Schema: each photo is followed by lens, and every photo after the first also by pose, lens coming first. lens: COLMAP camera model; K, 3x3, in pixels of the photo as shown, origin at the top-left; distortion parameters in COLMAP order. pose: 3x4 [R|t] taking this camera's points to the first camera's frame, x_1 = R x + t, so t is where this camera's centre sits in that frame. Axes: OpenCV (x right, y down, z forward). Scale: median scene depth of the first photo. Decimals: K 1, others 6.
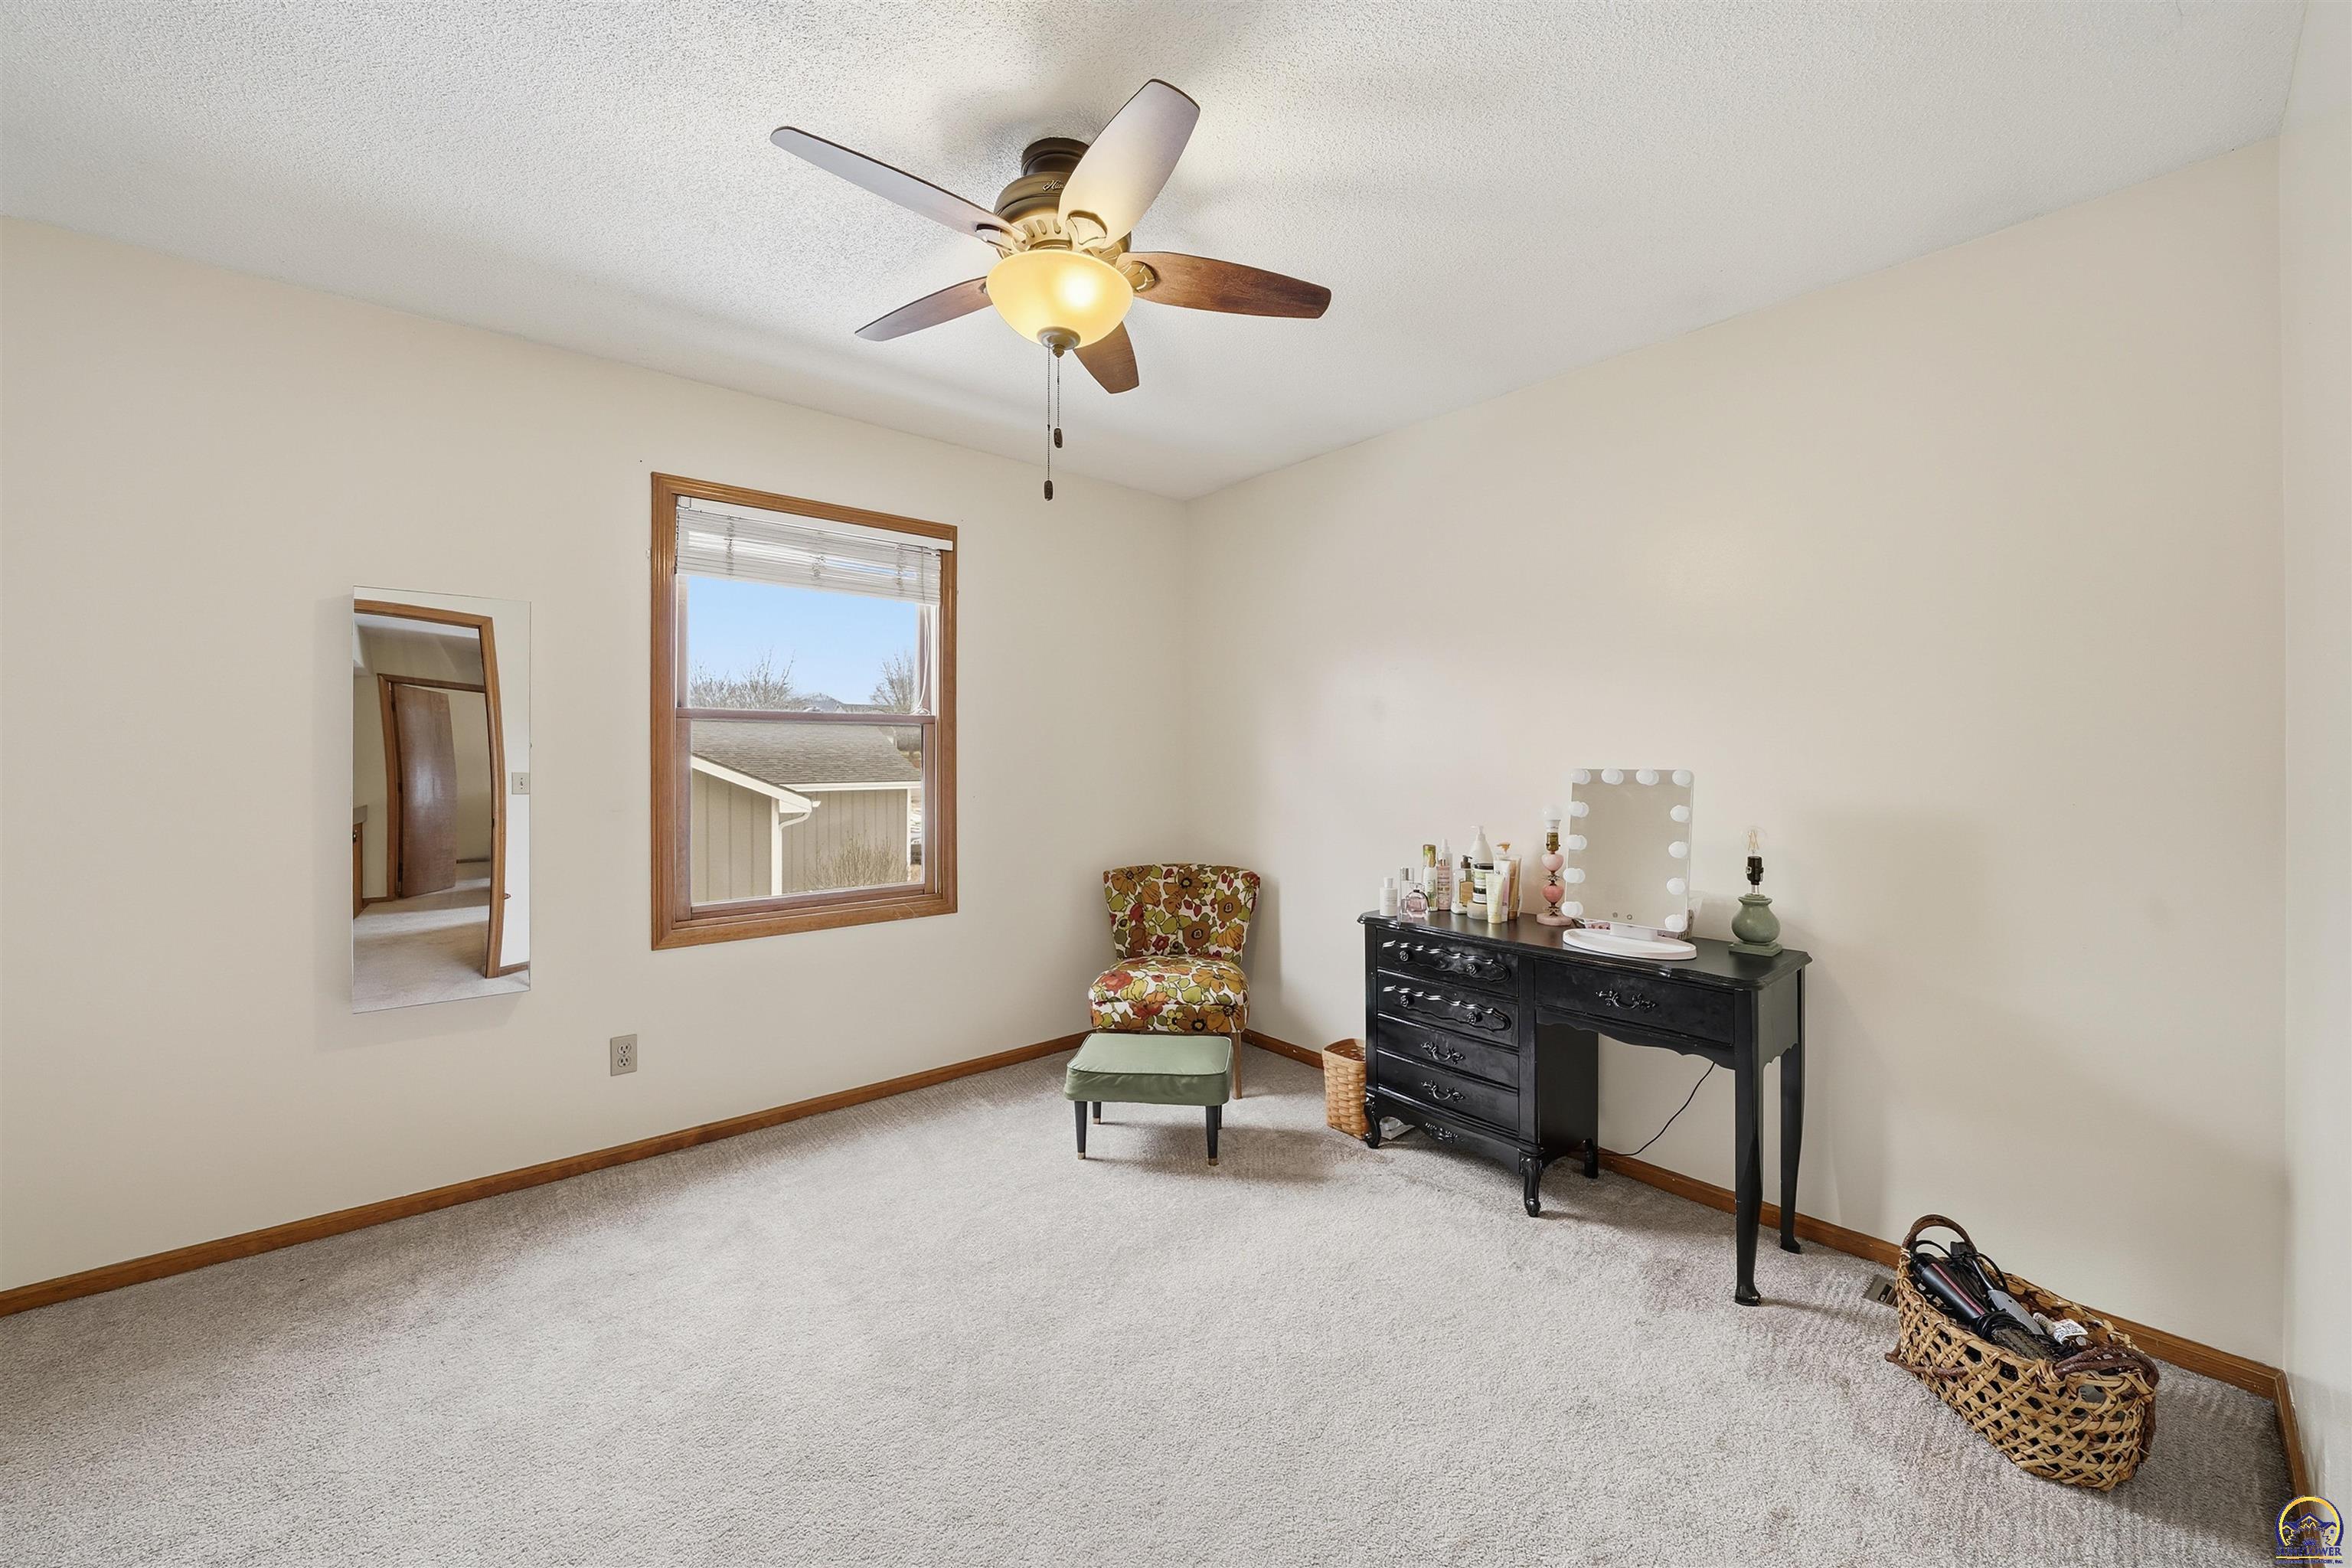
lens RADIAL K [[881.6, 0, 1183.3], [0, 881.6, 747.2], [0, 0, 1]] dist [-0.036195, 0.000055]
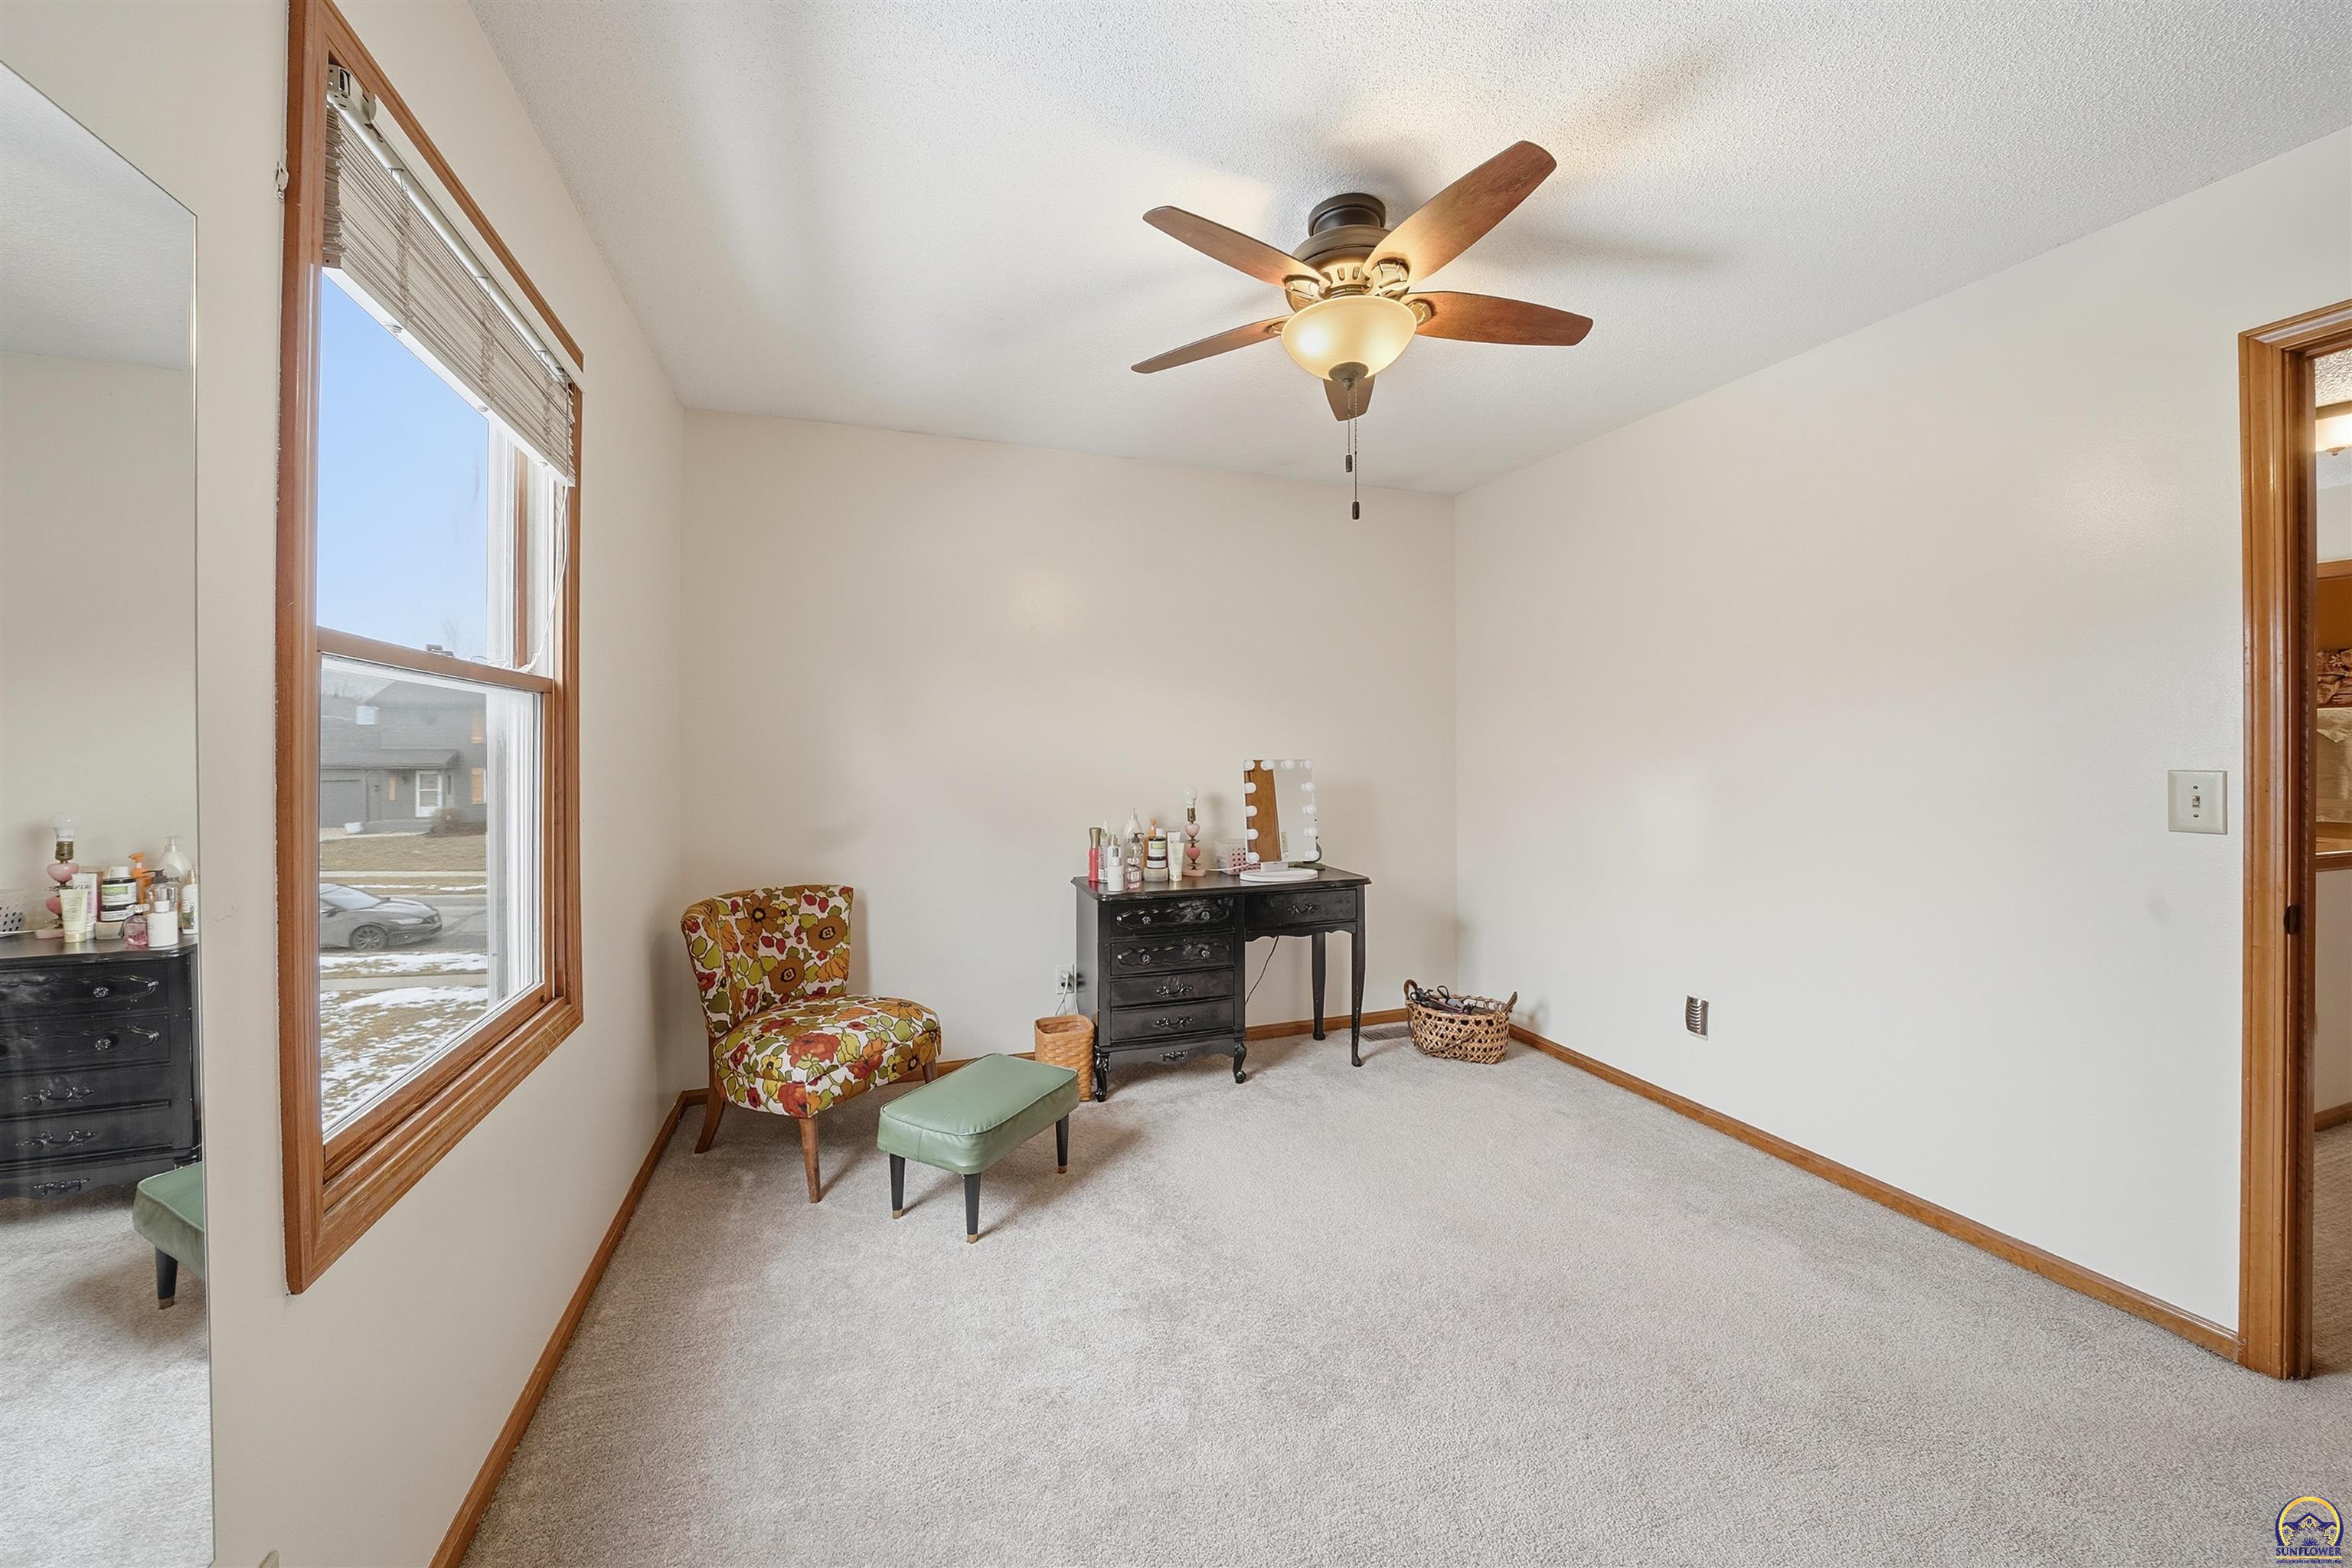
lens RADIAL K [[881.6, 0, 1183.3], [0, 881.6, 747.2], [0, 0, 1]] dist [-0.036195, 0.000055]
pose [[0.325283, 0.003672, 0.945609, -0.627006], [-0.009966, 0.999950, -0.000455, 0.003775], [-0.945564, -0.009276, 0.325304, 0.418116]]
